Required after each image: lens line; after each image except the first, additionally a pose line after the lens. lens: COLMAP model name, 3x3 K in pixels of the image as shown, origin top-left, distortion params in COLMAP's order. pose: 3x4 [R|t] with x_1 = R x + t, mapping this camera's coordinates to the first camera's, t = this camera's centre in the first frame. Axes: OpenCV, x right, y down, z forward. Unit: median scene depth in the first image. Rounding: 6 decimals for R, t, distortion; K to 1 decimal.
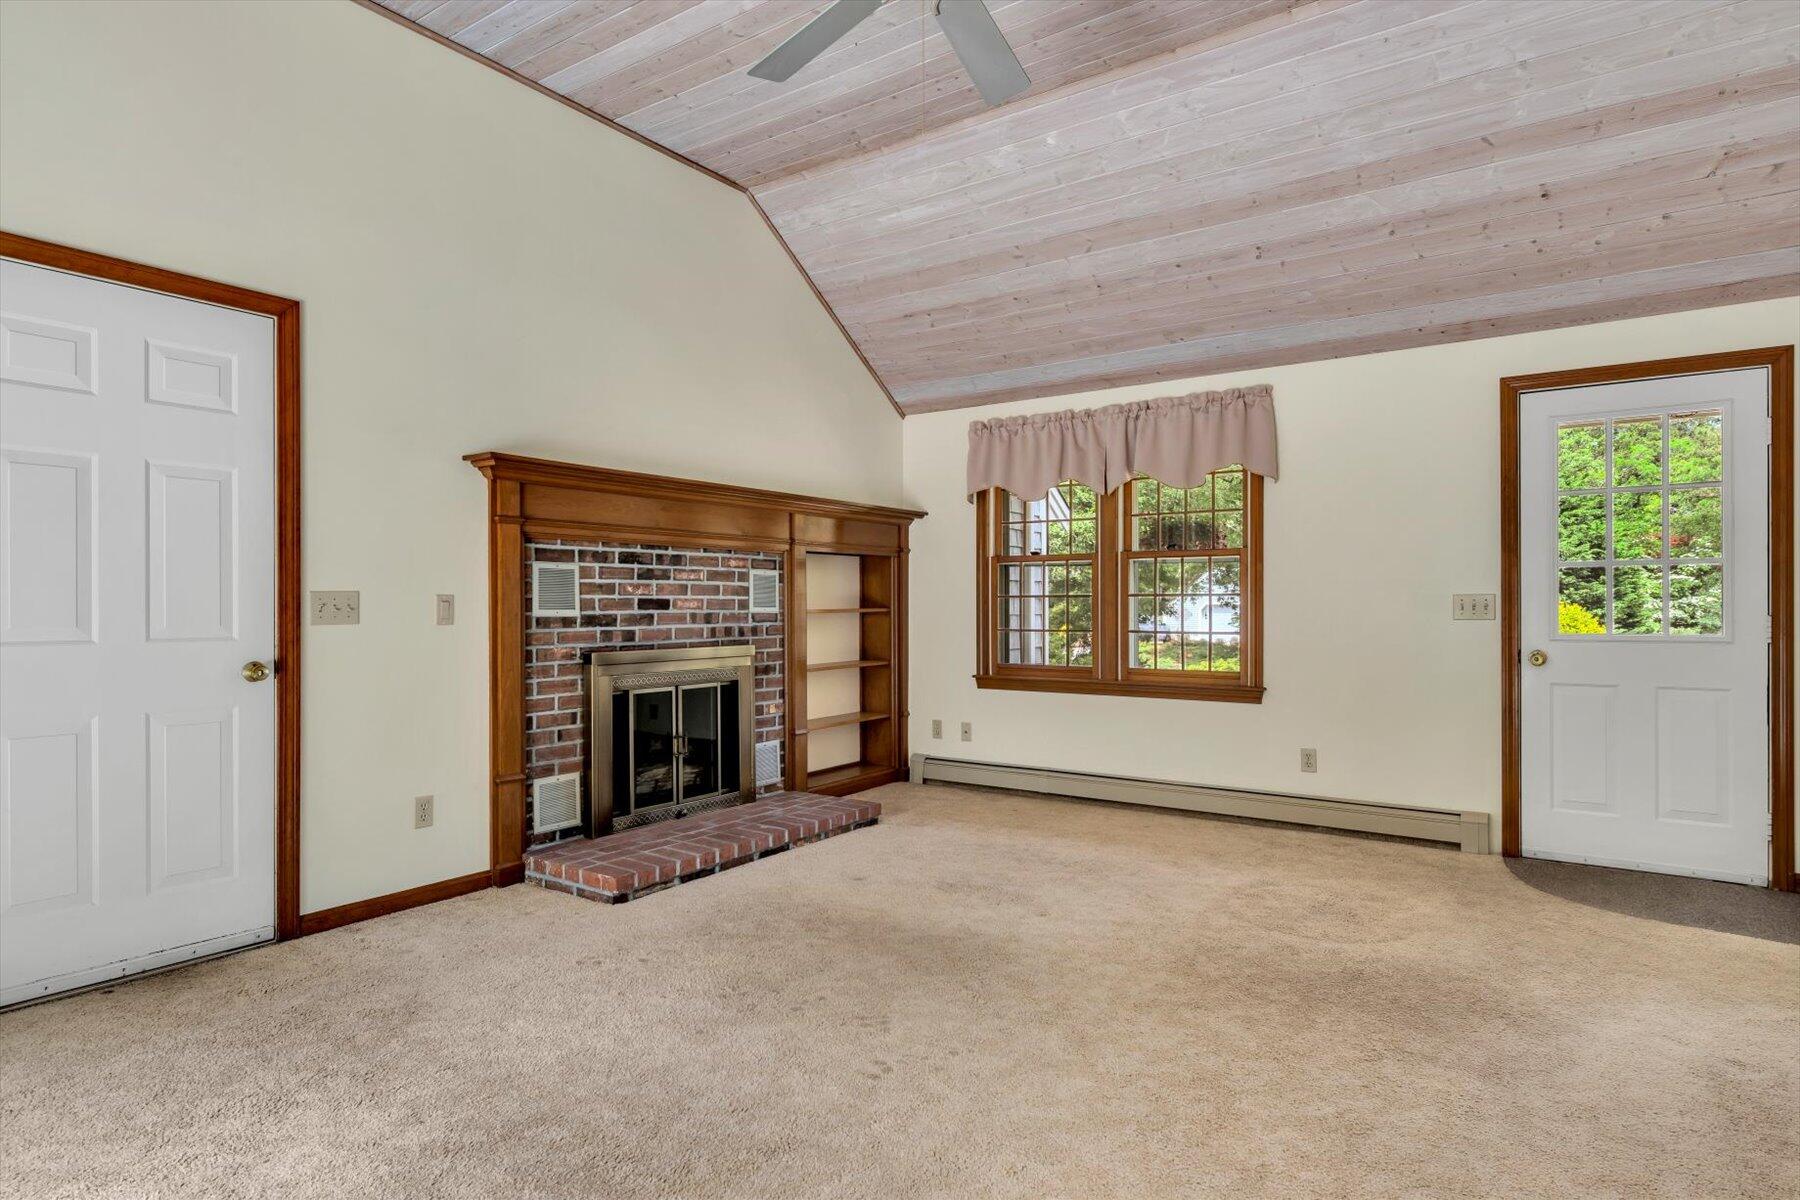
lens RADIAL K [[996.2, 0, 895.6], [0, 996.2, 600.4], [0, 0, 1]] dist [0.020867, 0.001676]
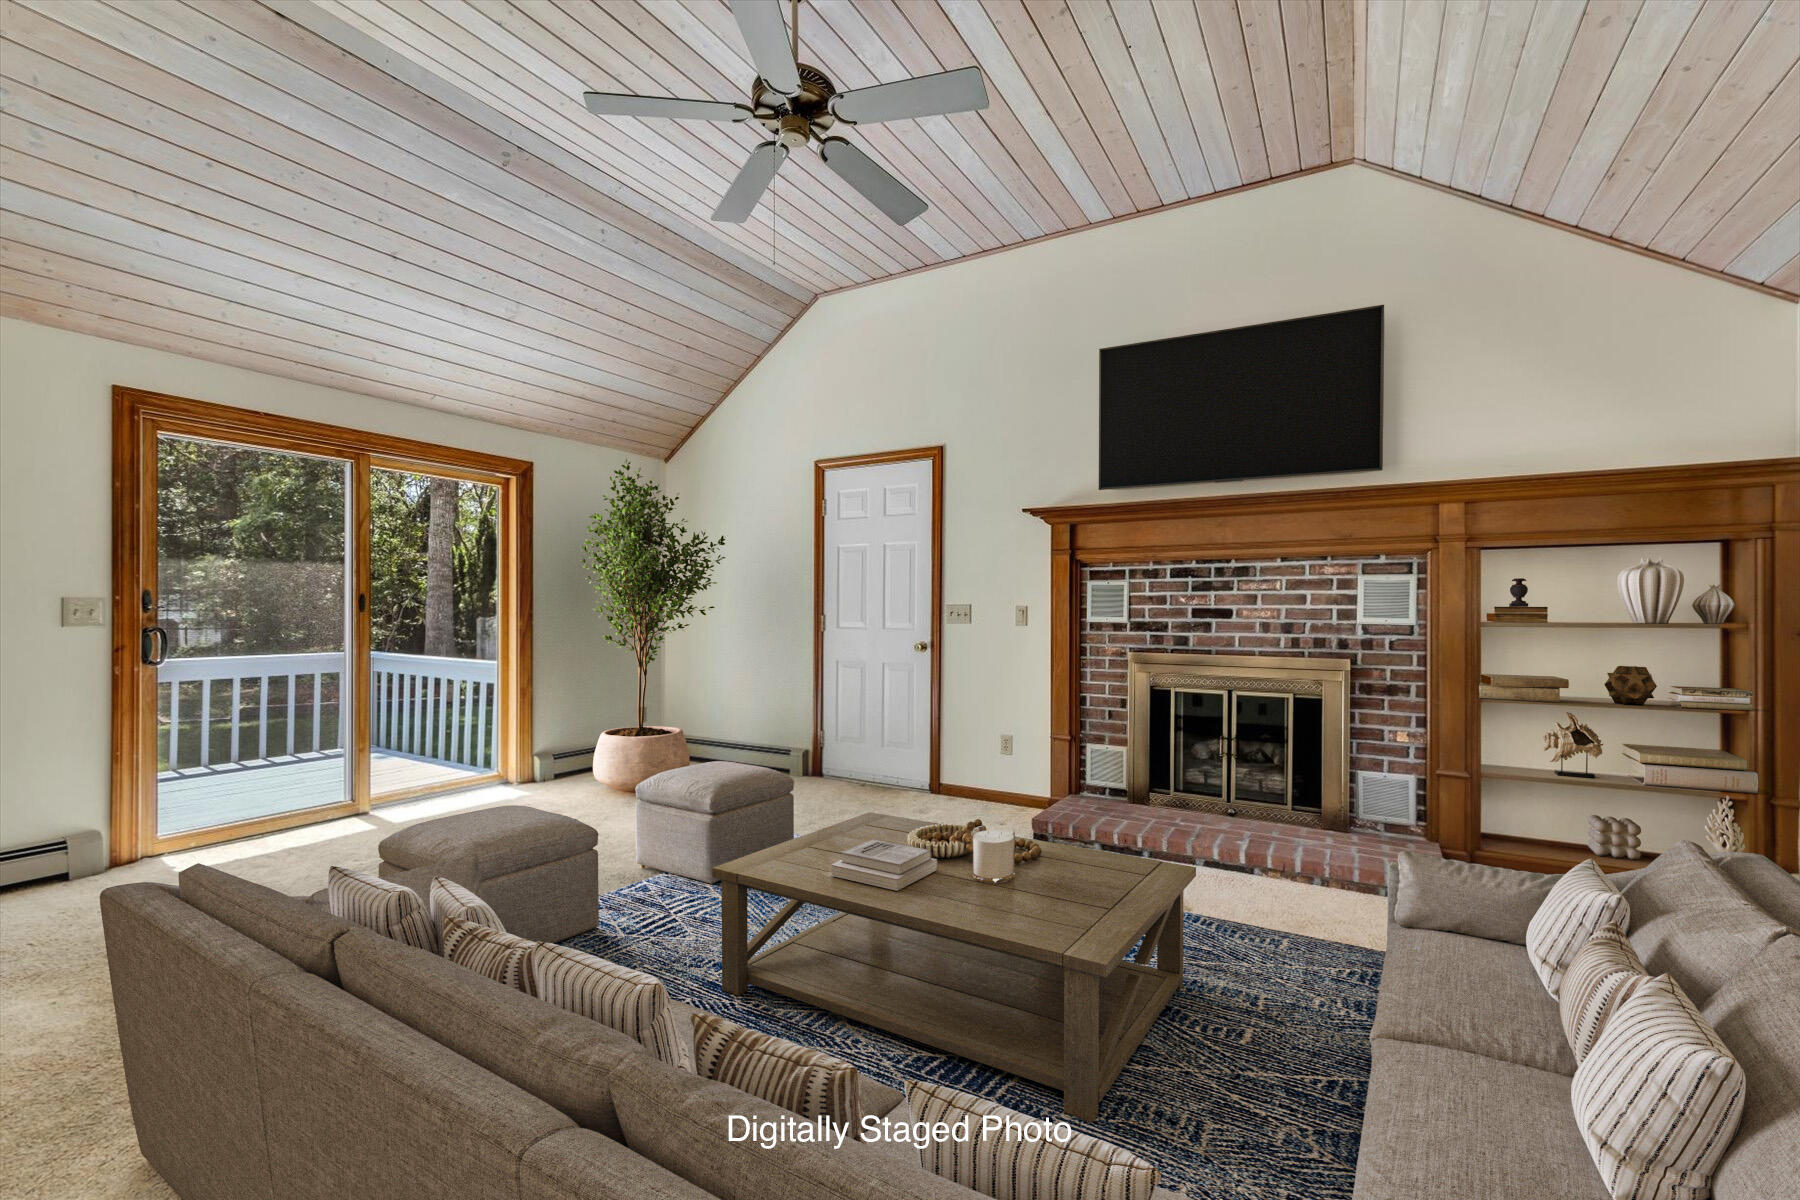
lens RADIAL K [[769.4, 0, 897.0], [0, 769.4, 613.6], [0, 0, 1]] dist [-0.003643, -0.000472]
pose [[0.067251, 0.000248, -0.997736, 0.623142], [-0.003546, 0.999994, 0.000009, 0.005750], [0.997730, 0.003537, 0.067251, 0.647529]]
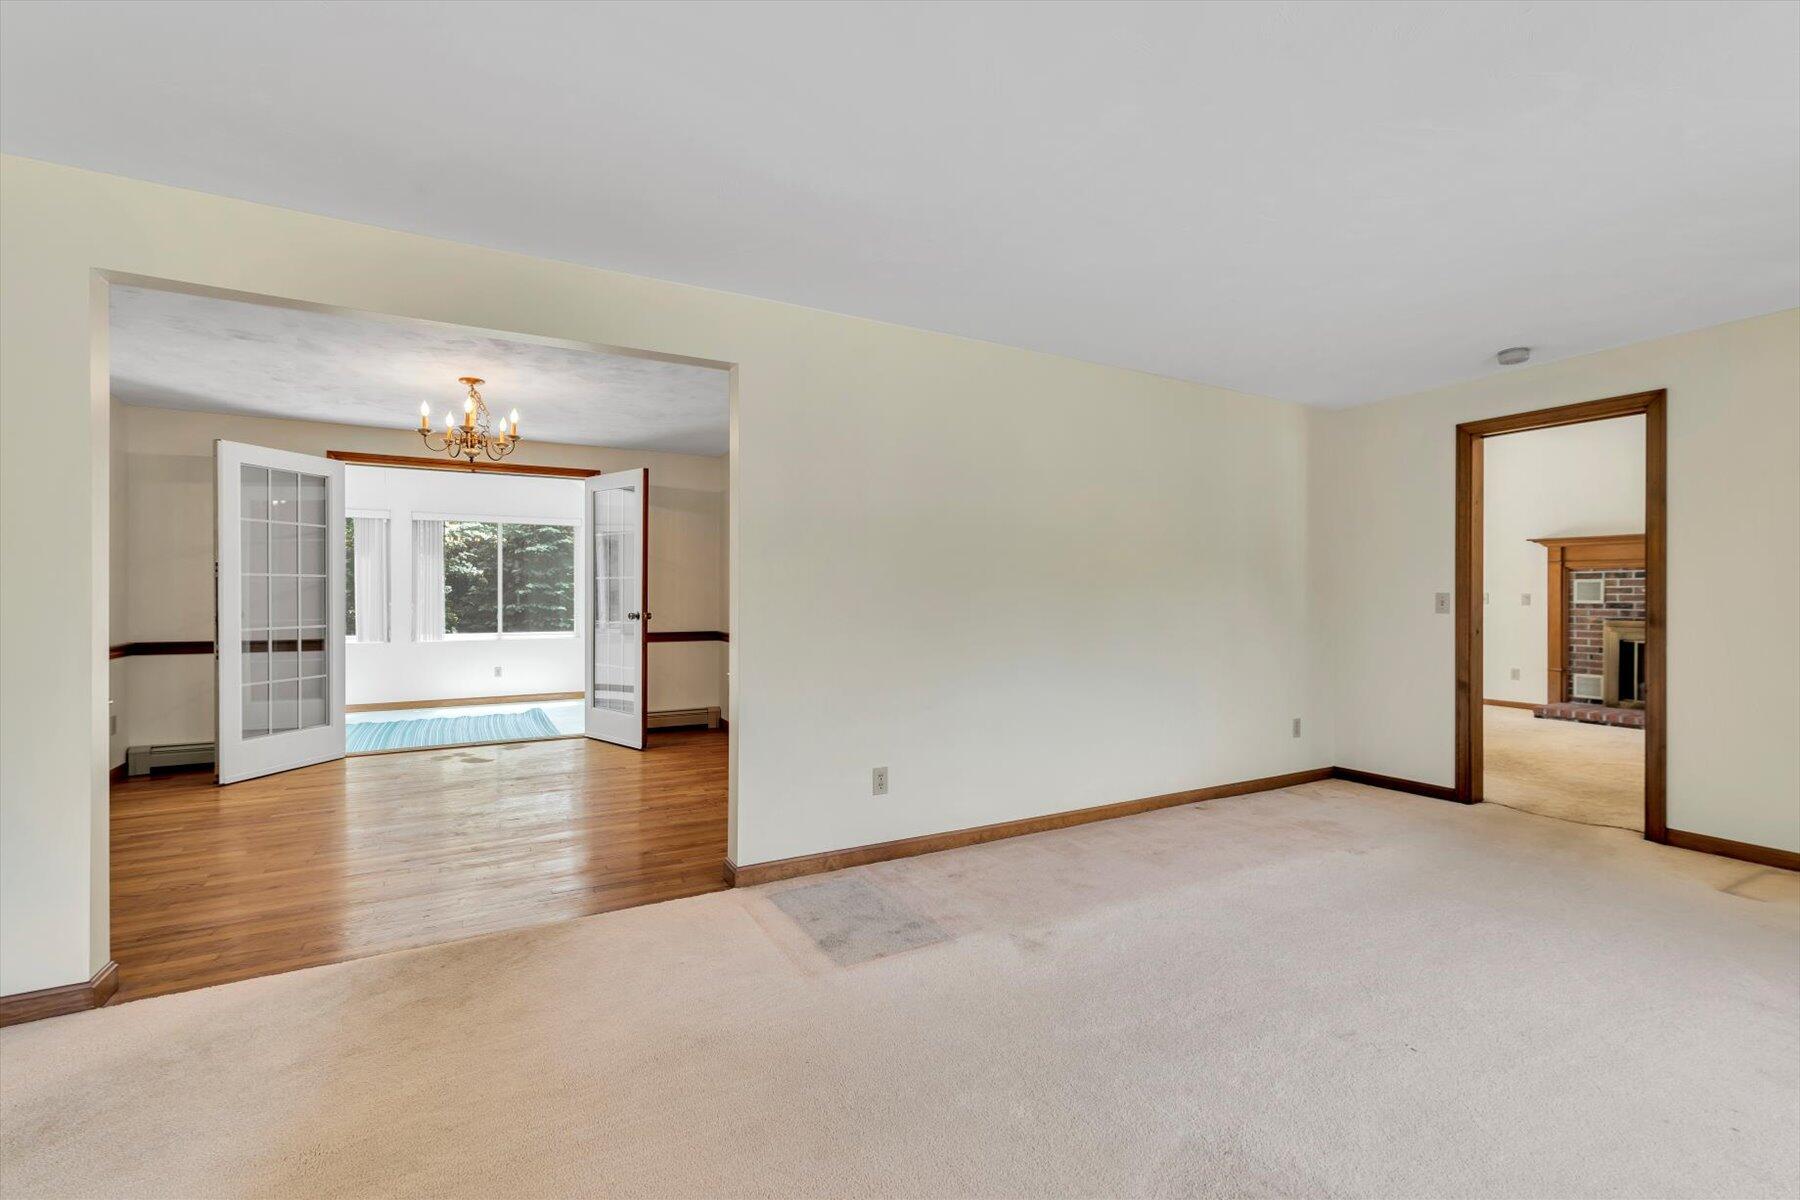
lens RADIAL K [[788.3, 0, 913.3], [0, 788.3, 597.6], [0, 0, 1]] dist [0.018268, 0.000174]
pose [[-0.426690, -0.000273, -0.904398, 1.885849], [-0.001999, 0.999998, 0.000641, 0.005033], [0.904396, 0.002082, -0.426690, 0.386412]]
